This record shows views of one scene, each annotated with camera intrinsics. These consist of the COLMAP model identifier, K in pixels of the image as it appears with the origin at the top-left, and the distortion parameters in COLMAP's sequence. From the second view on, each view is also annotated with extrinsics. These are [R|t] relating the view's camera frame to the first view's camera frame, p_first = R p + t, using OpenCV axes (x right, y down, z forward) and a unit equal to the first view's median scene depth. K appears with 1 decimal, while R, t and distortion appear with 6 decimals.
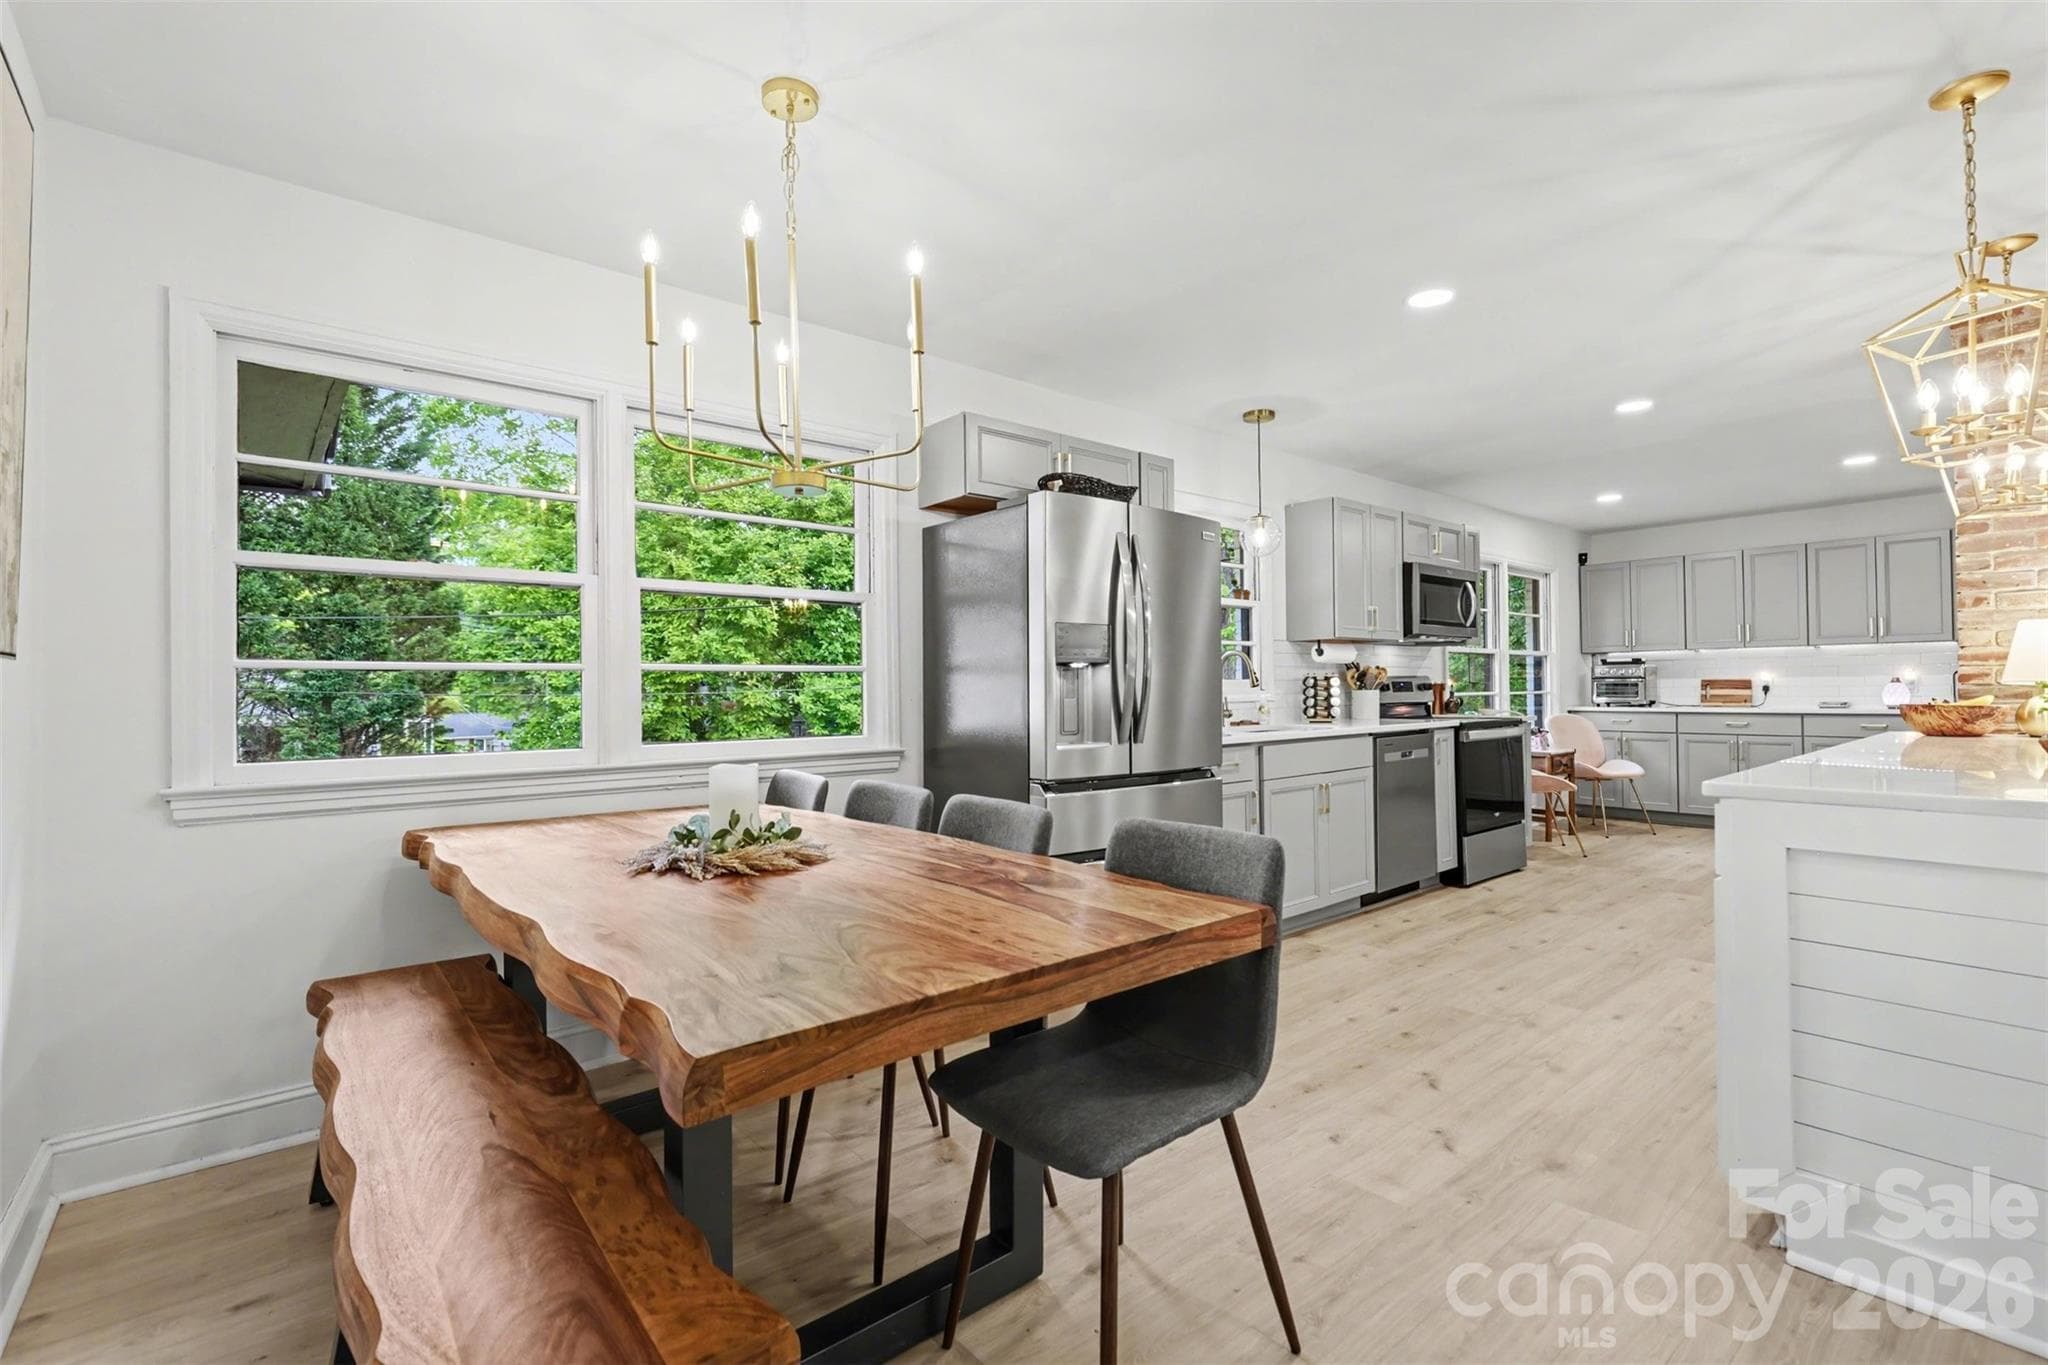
lens RADIAL K [[920.0, 0, 1029.6], [0, 920.0, 686.5], [0, 0, 1]] dist [-0.004421, -0.000452]
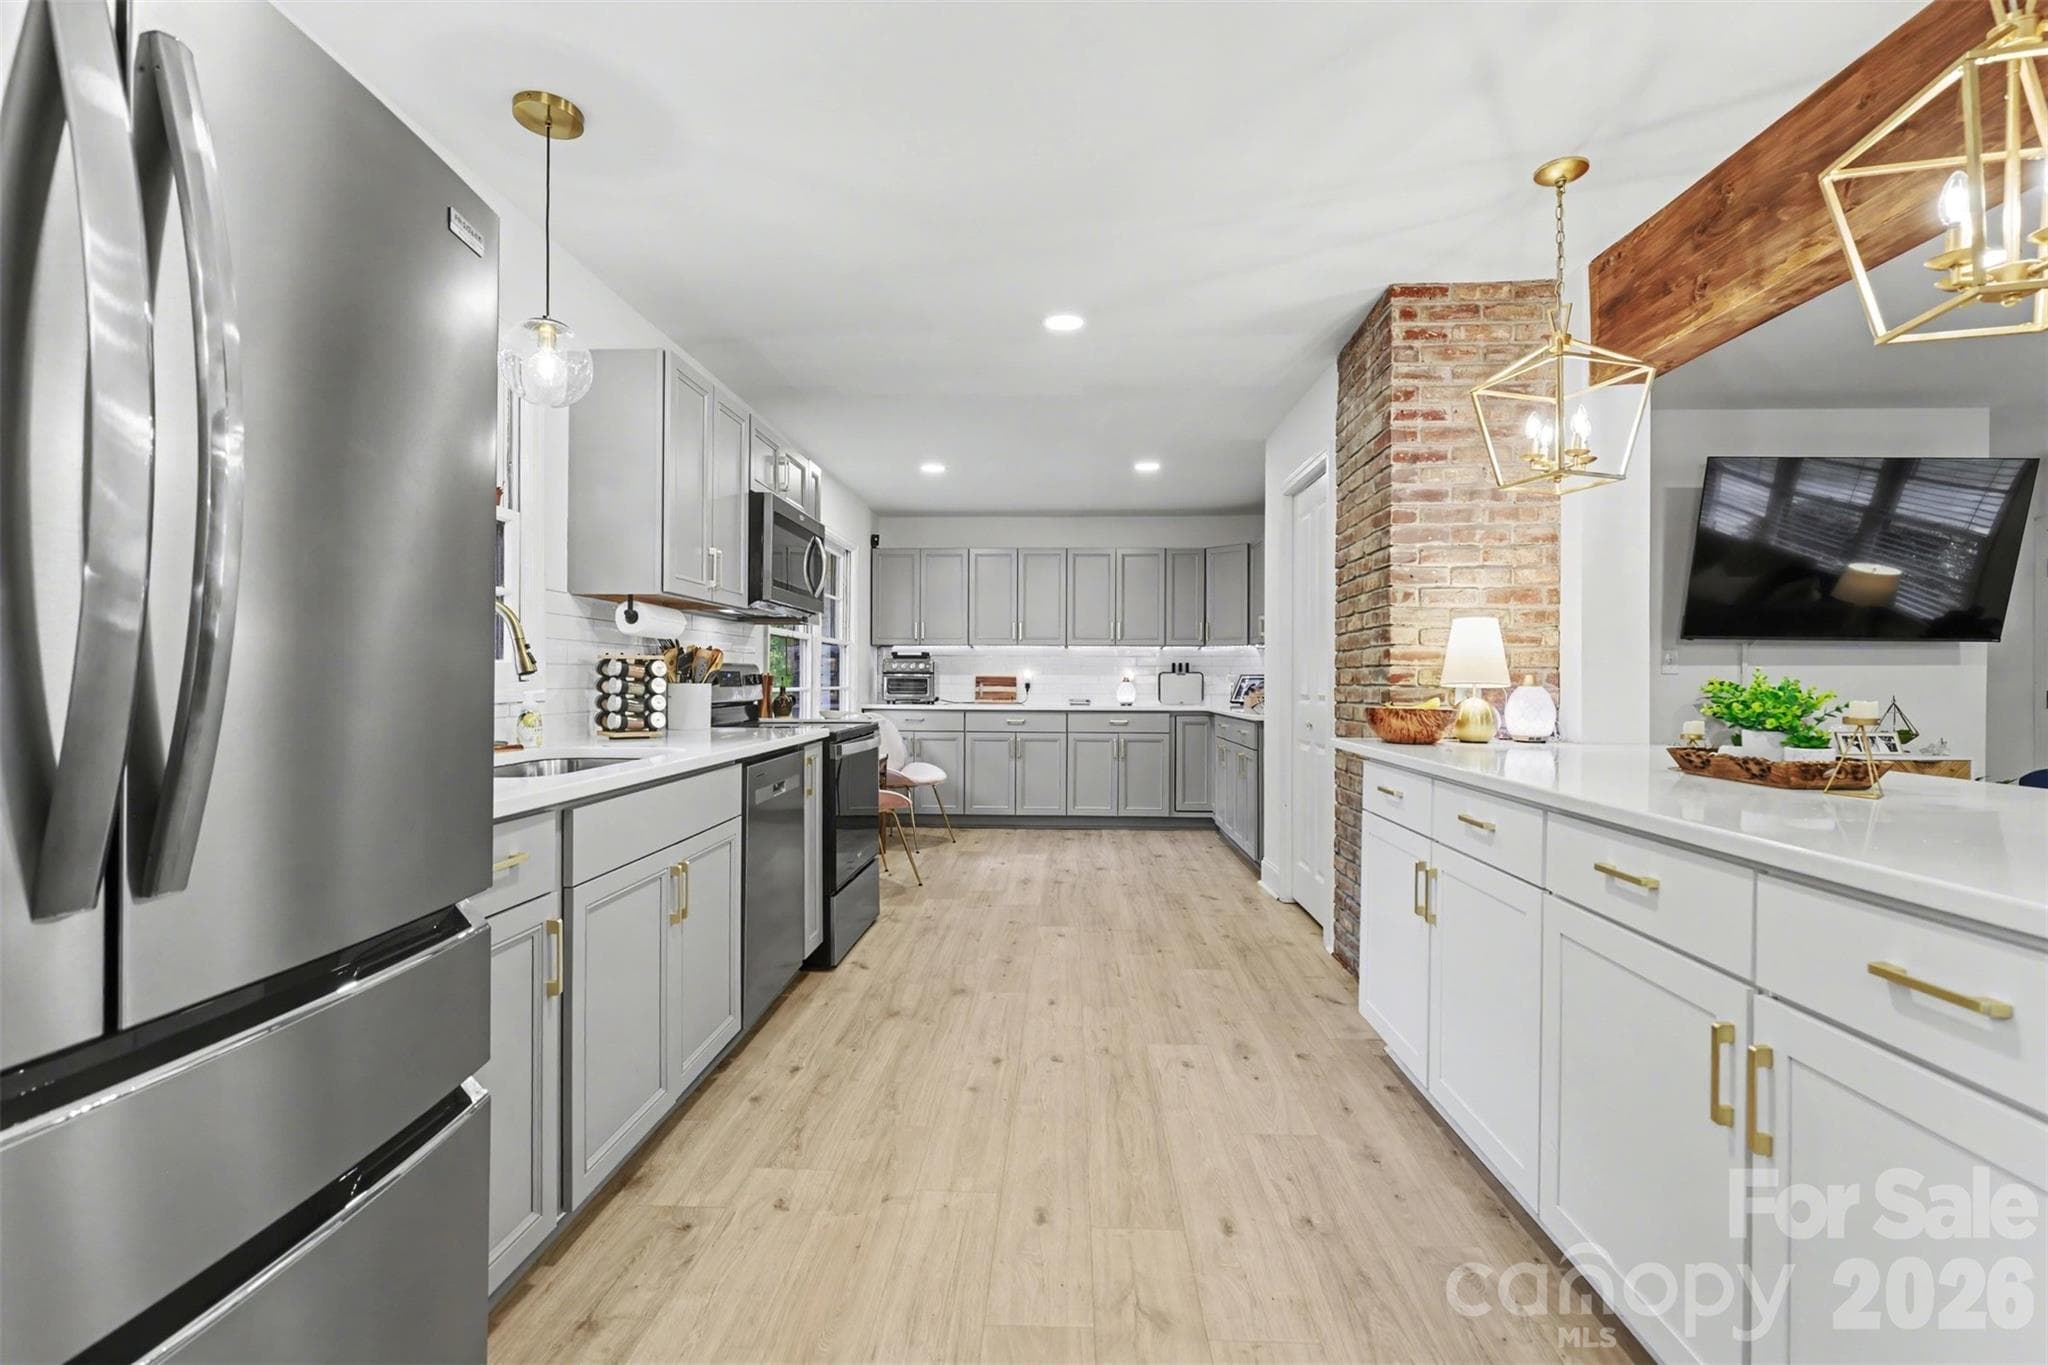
lens RADIAL K [[920.0, 0, 1031.7], [0, 920.0, 678.9], [0, 0, 1]] dist [-0.004421, -0.000452]
pose [[0.674550, 0.014934, 0.738078, 0.060359], [-0.014841, 0.999868, -0.006667, 0.001672], [-0.738080, -0.006457, 0.674682, 0.424238]]
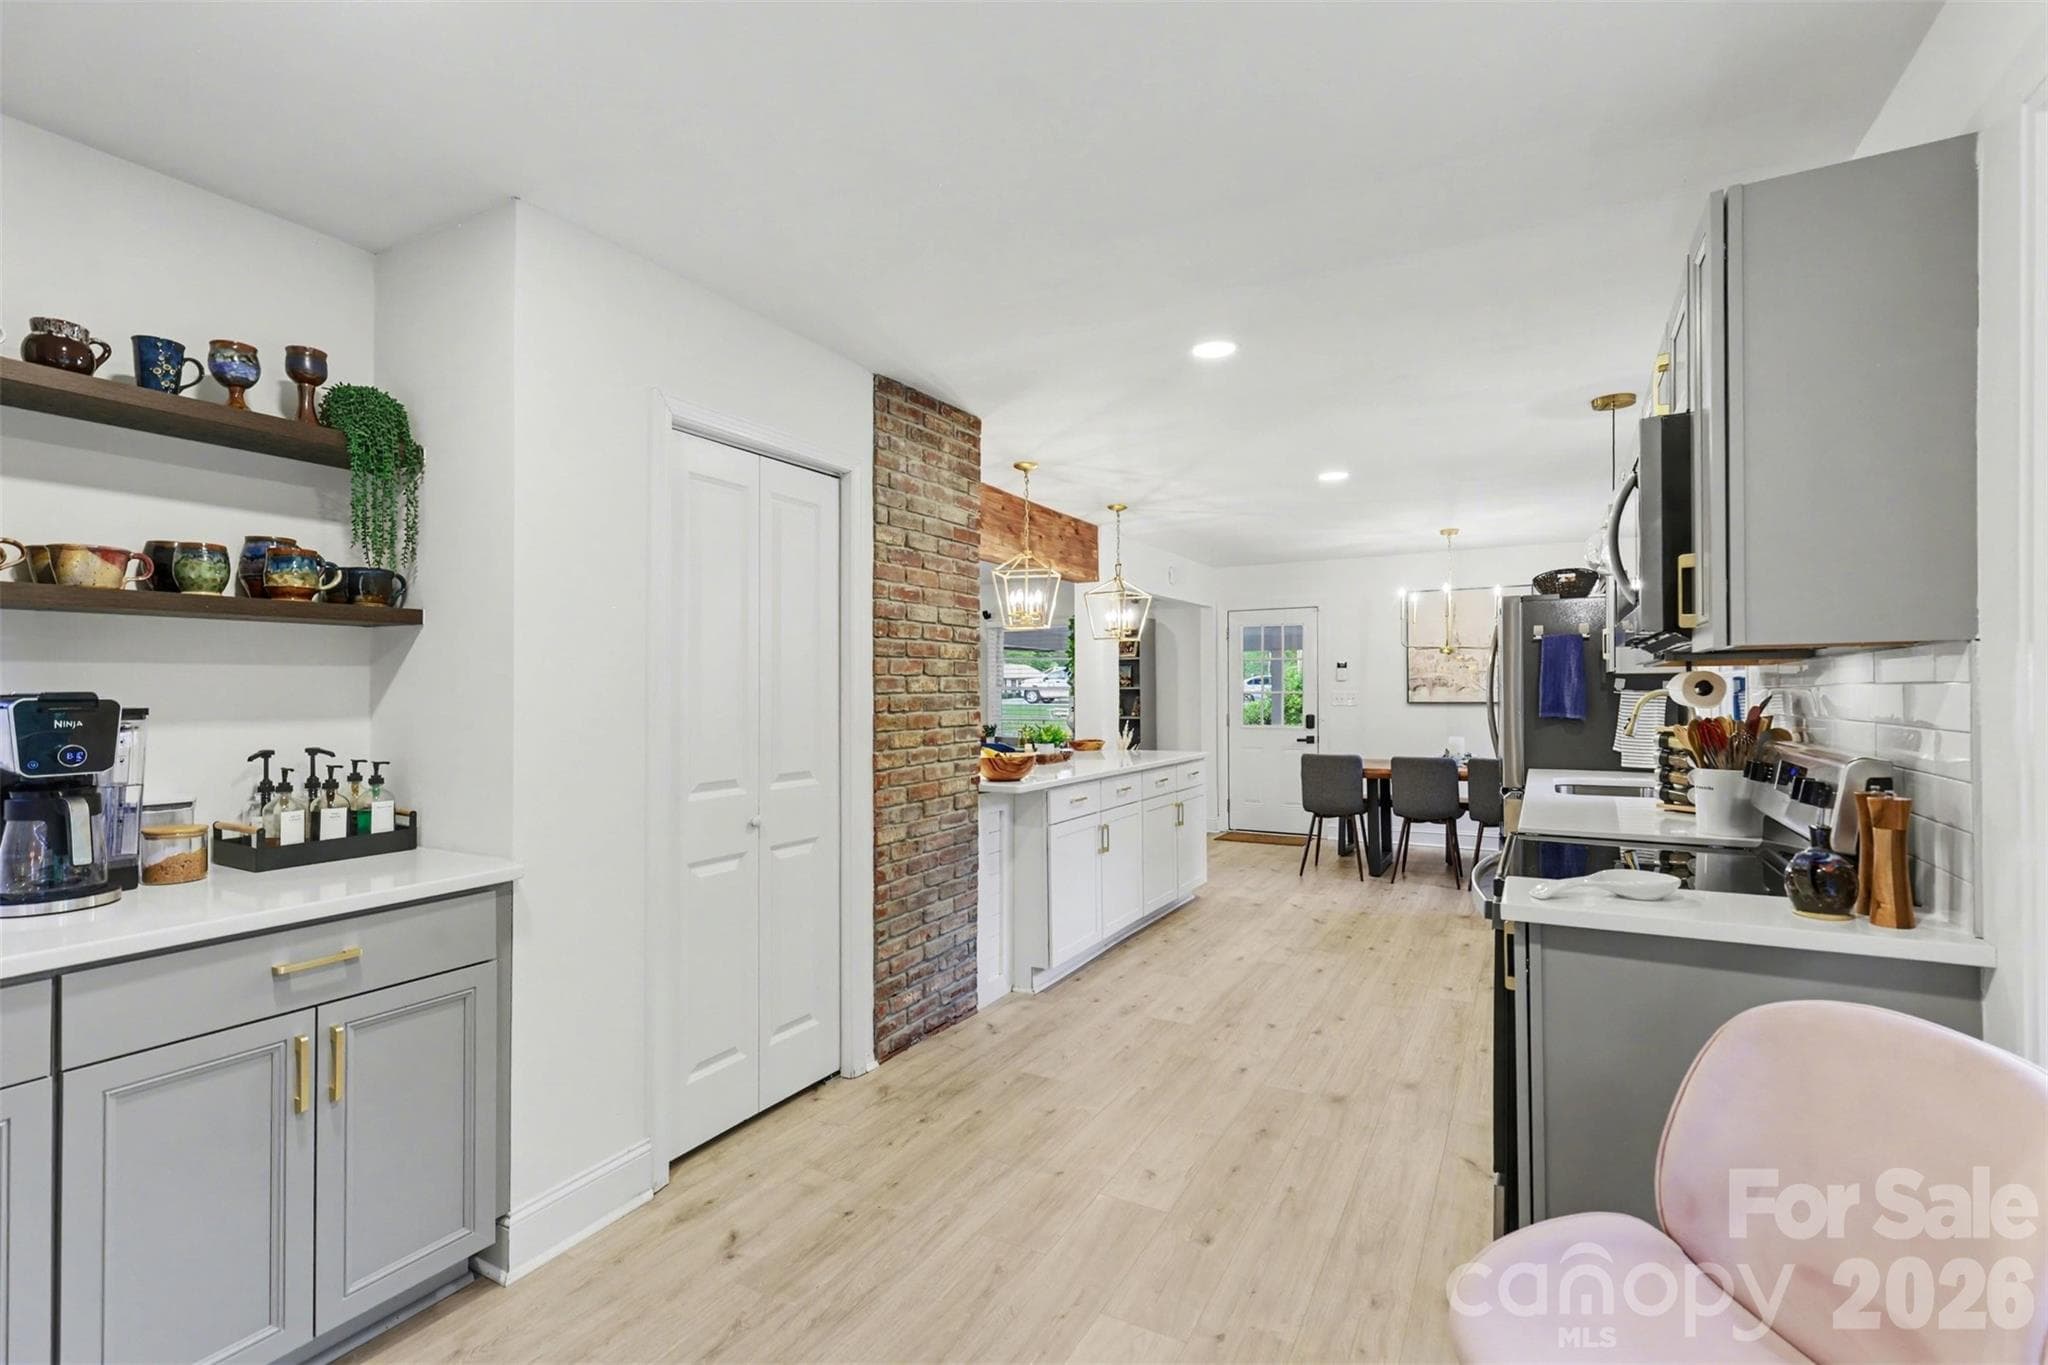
lens RADIAL K [[920.0, 0, 1034.0], [0, 920.0, 680.6], [0, 0, 1]] dist [-0.004421, -0.000452]
pose [[-0.932792, 0.010720, -0.360256, 0.902667], [0.014586, 0.999861, -0.008015, -0.044657], [0.360120, -0.012731, -0.932819, 1.384367]]
